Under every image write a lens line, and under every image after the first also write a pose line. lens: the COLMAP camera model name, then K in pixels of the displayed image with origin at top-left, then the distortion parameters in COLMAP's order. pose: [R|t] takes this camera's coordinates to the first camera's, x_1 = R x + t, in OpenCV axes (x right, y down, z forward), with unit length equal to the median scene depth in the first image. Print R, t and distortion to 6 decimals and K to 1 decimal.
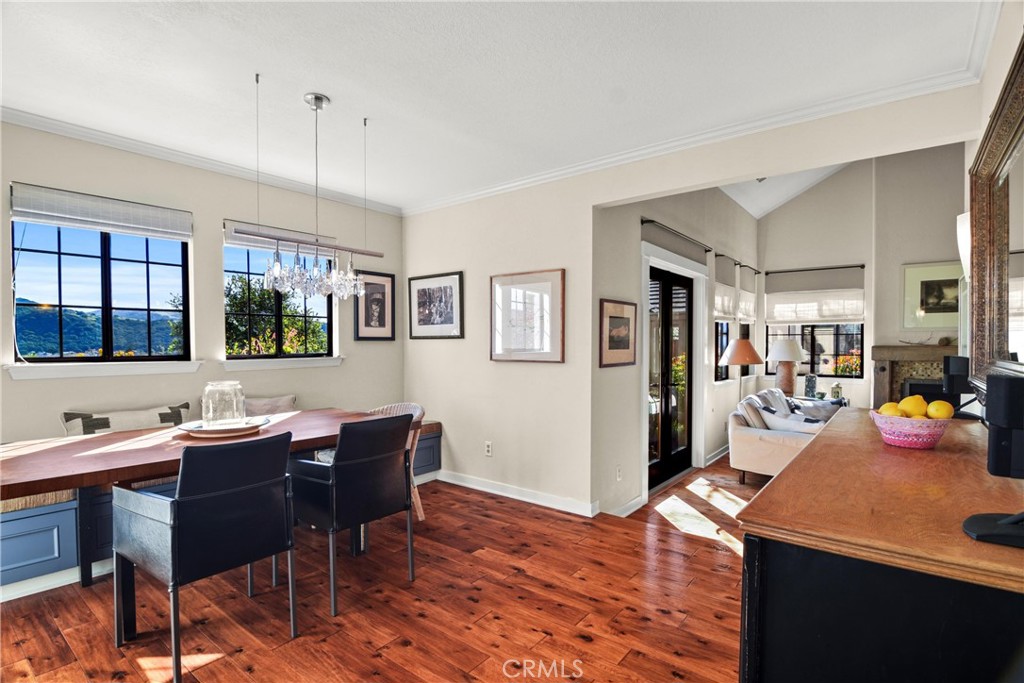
lens RADIAL K [[492.4, 0, 506.7], [0, 492.4, 344.5], [0, 0, 1]] dist [-0.021721, -0.000554]
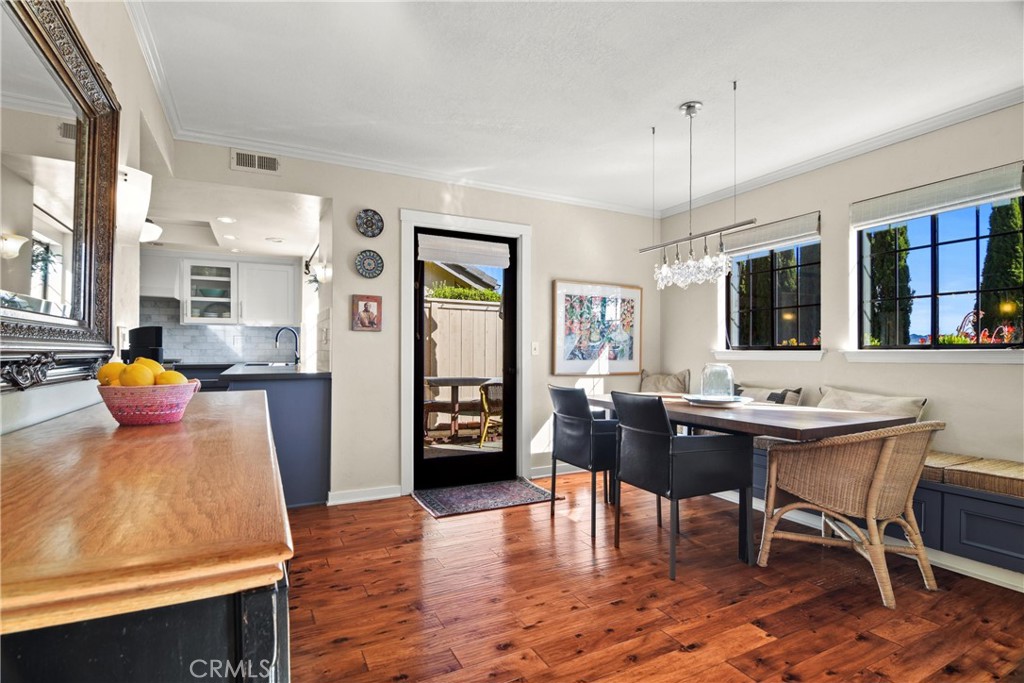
lens RADIAL K [[492.4, 0, 506.2], [0, 492.4, 350.9], [0, 0, 1]] dist [-0.021721, -0.000554]
pose [[-0.412216, -0.001138, -0.911085, 0.774749], [-0.004525, 0.999989, 0.000798, 0.055697], [0.911075, 0.004452, -0.412217, 1.097650]]
